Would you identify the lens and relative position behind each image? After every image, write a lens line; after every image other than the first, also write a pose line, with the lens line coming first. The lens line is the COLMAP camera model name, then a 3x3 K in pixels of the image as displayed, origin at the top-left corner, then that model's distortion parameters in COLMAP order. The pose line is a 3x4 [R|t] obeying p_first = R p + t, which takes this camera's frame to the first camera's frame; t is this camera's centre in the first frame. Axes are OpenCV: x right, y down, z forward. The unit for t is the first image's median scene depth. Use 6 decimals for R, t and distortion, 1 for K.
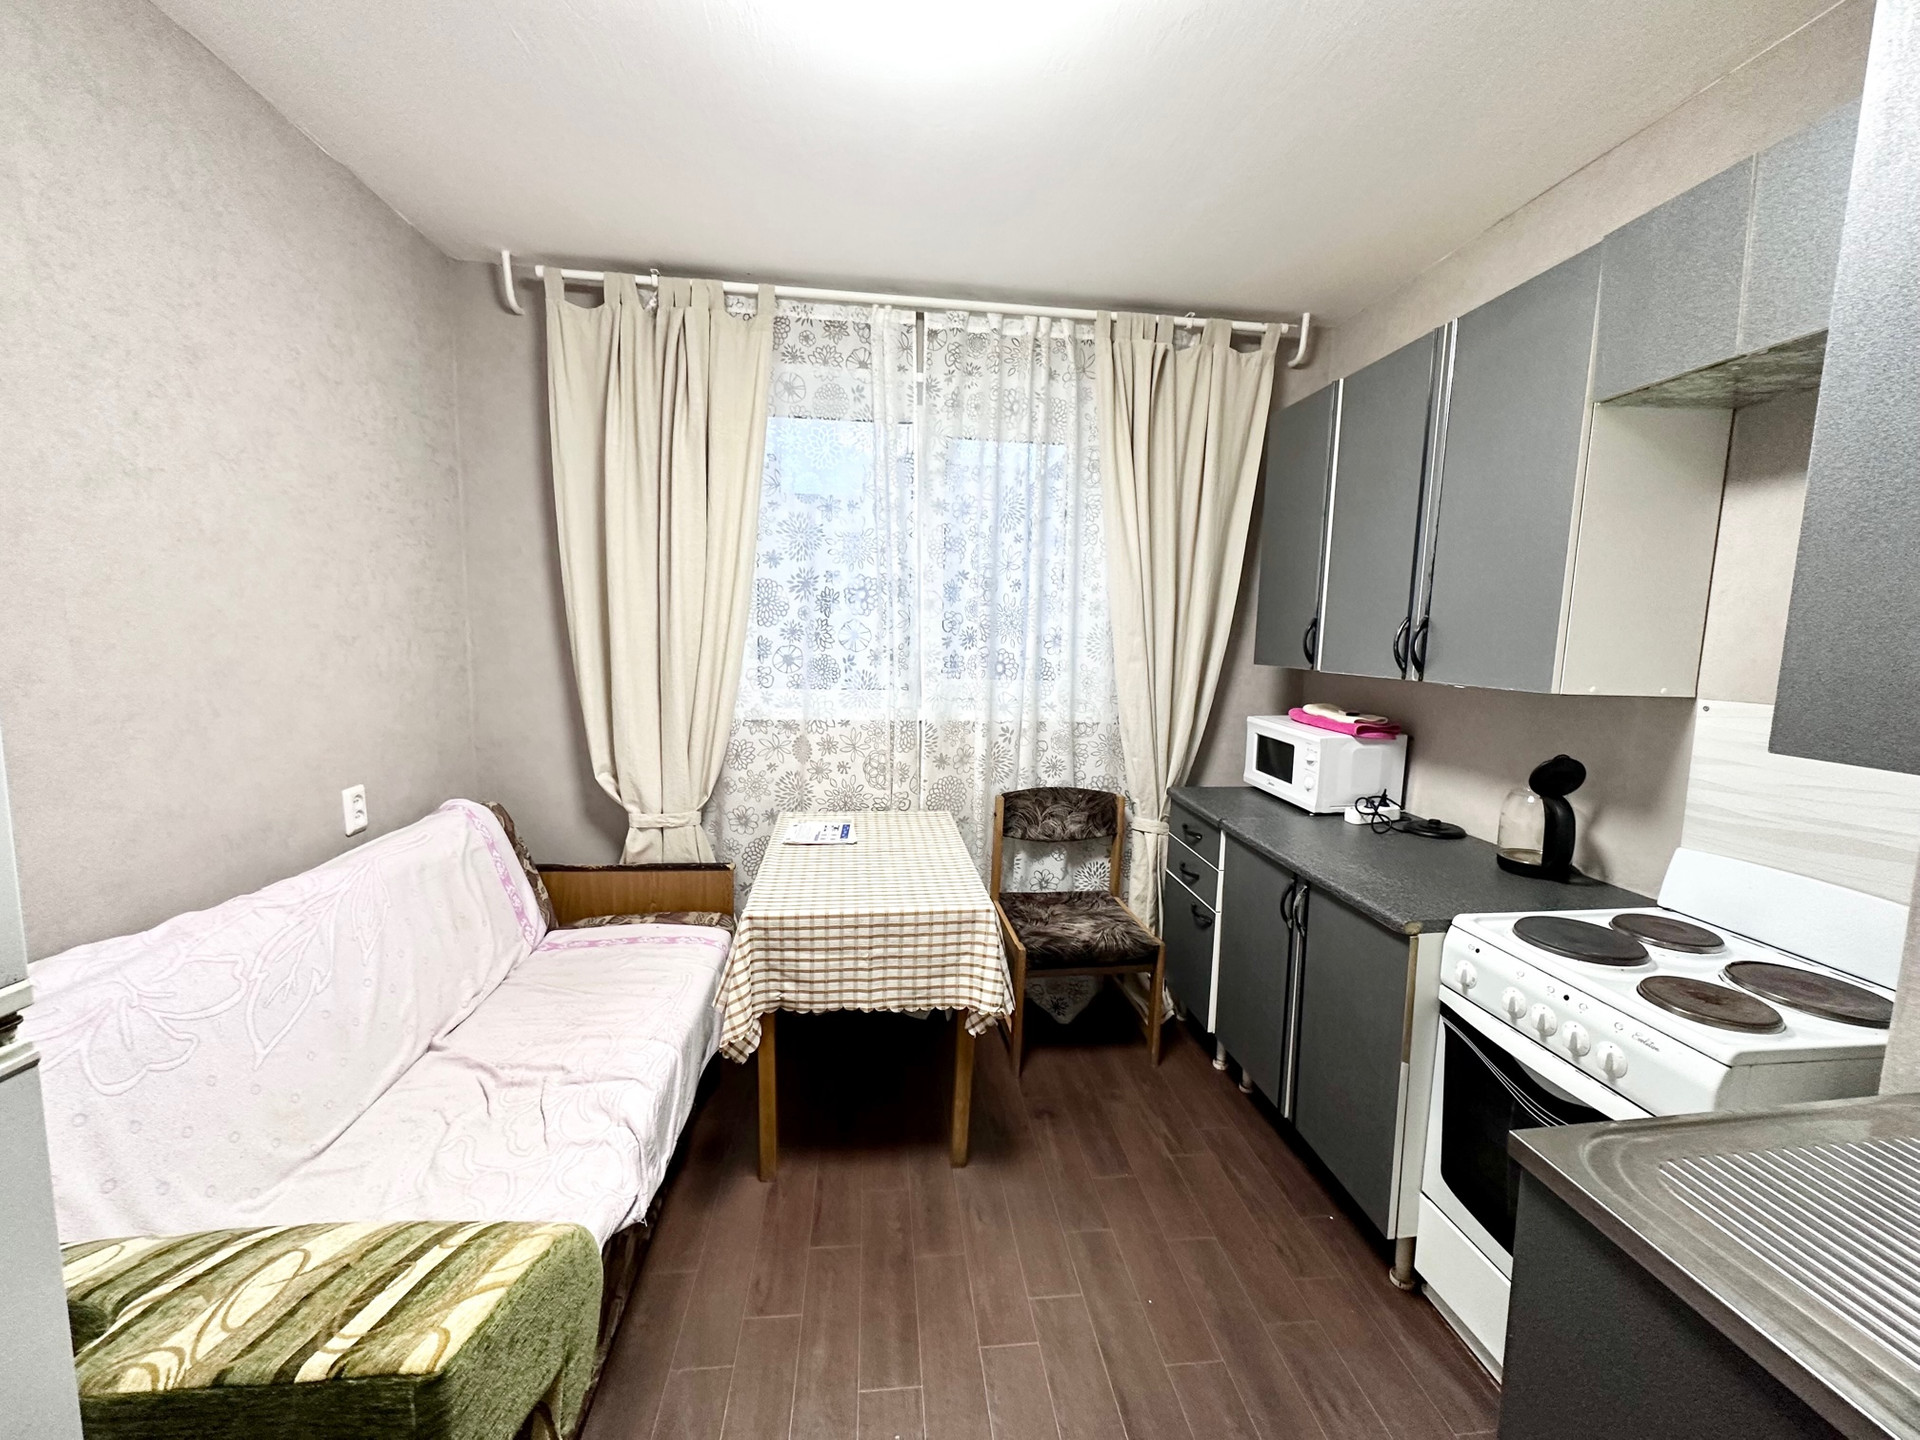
lens RADIAL K [[773.8, 0, 966.4], [0, 773.8, 721.0], [0, 0, 1]] dist [-0.001759, -0.000106]
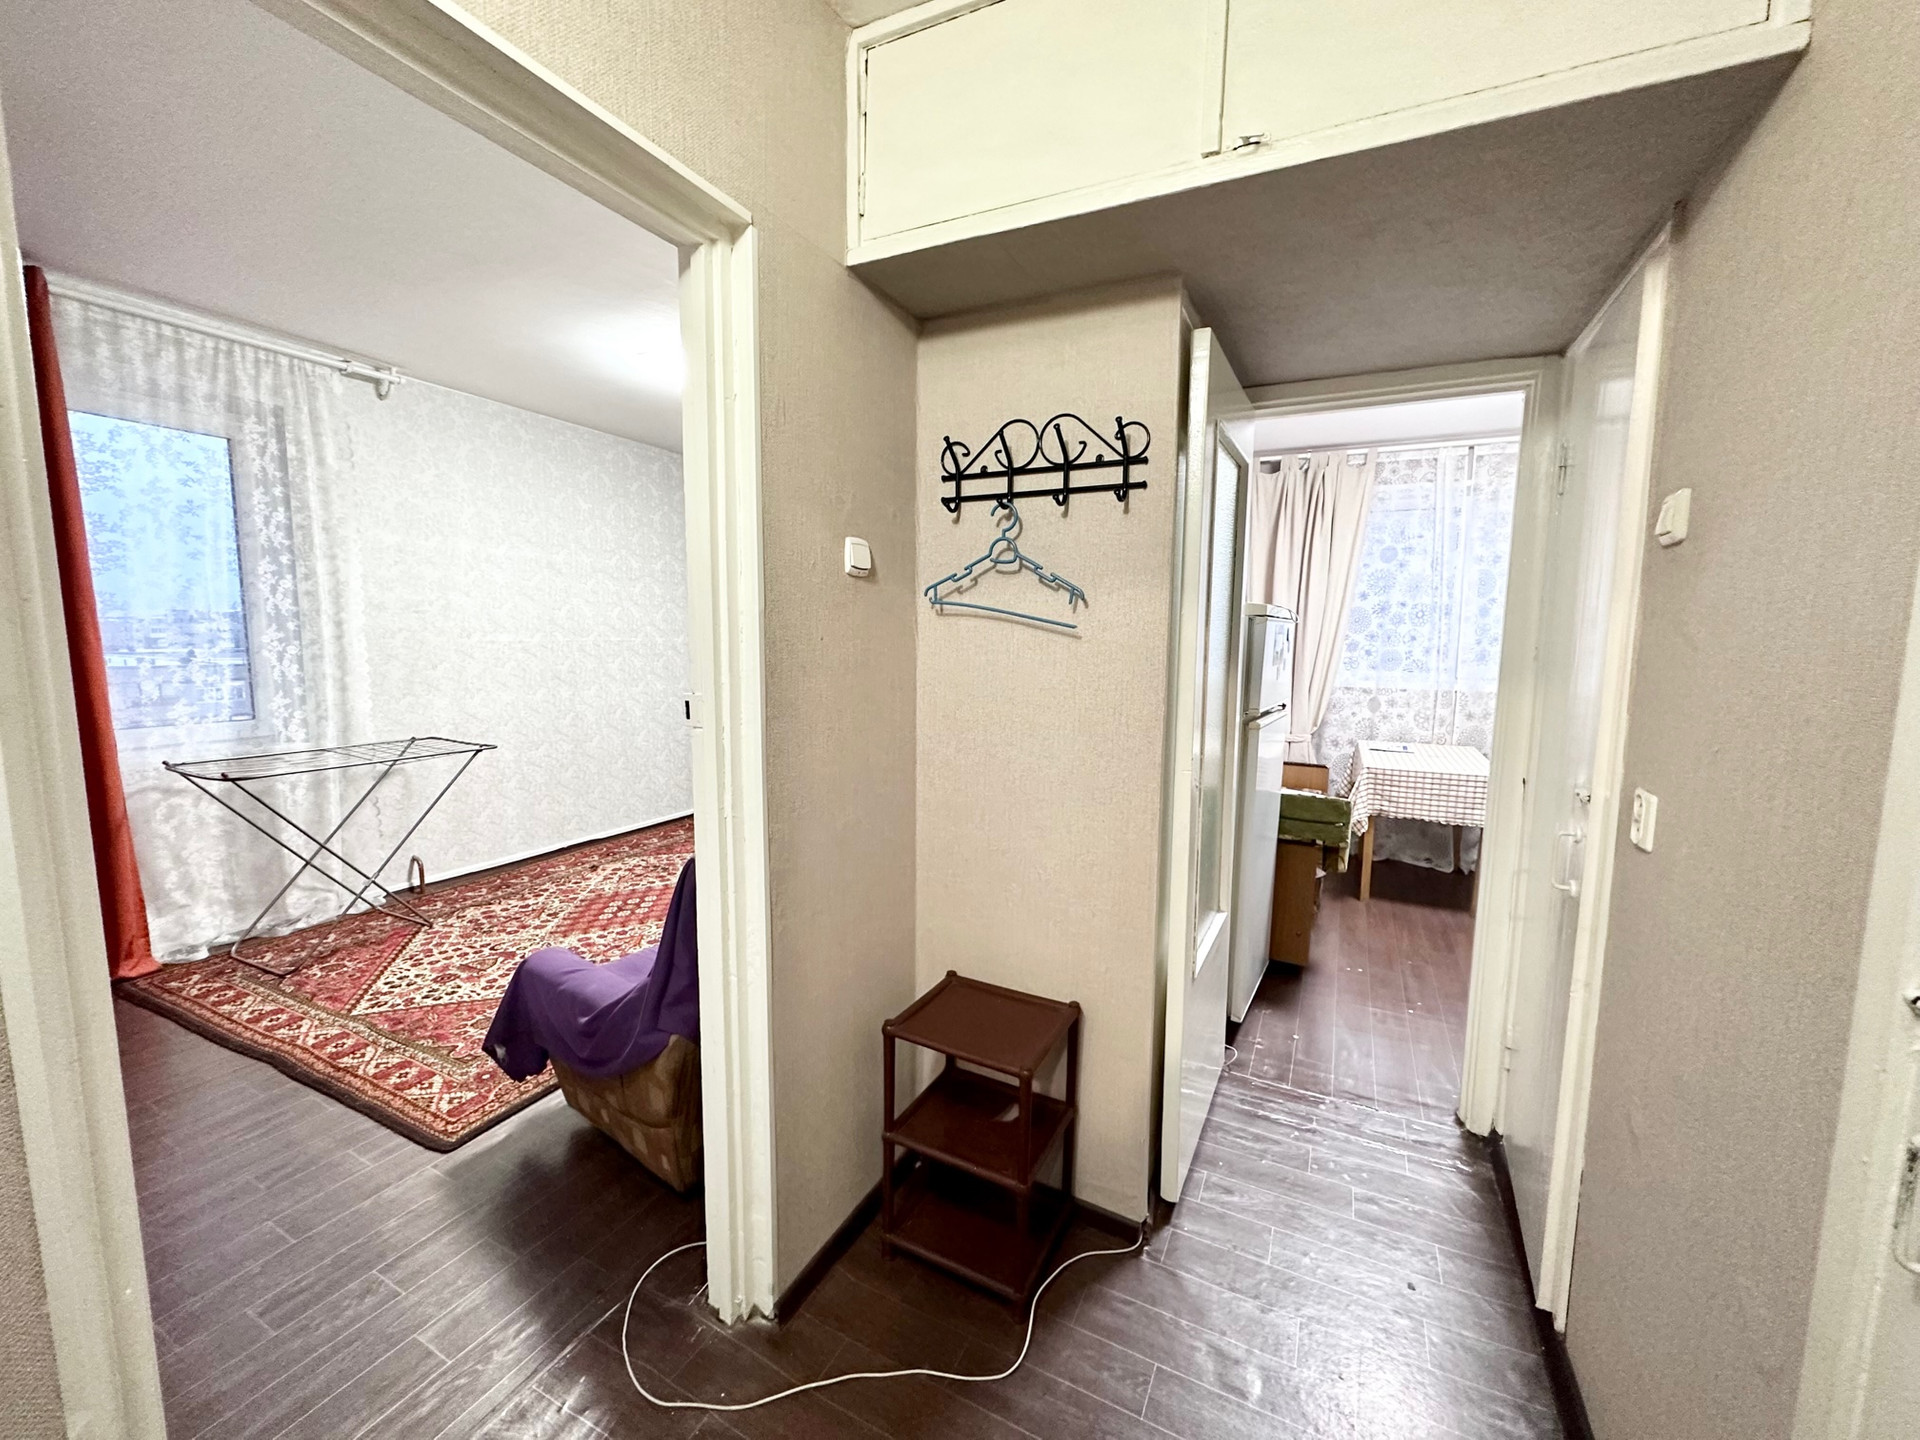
lens RADIAL K [[773.8, 0, 960.1], [0, 773.8, 722.0], [0, 0, 1]] dist [-0.001759, -0.000106]
pose [[0.831200, 0.049991, -0.553721, -0.023110], [-0.051948, 0.998576, 0.012173, 0.103389], [0.553541, 0.018646, 0.832613, -0.963677]]
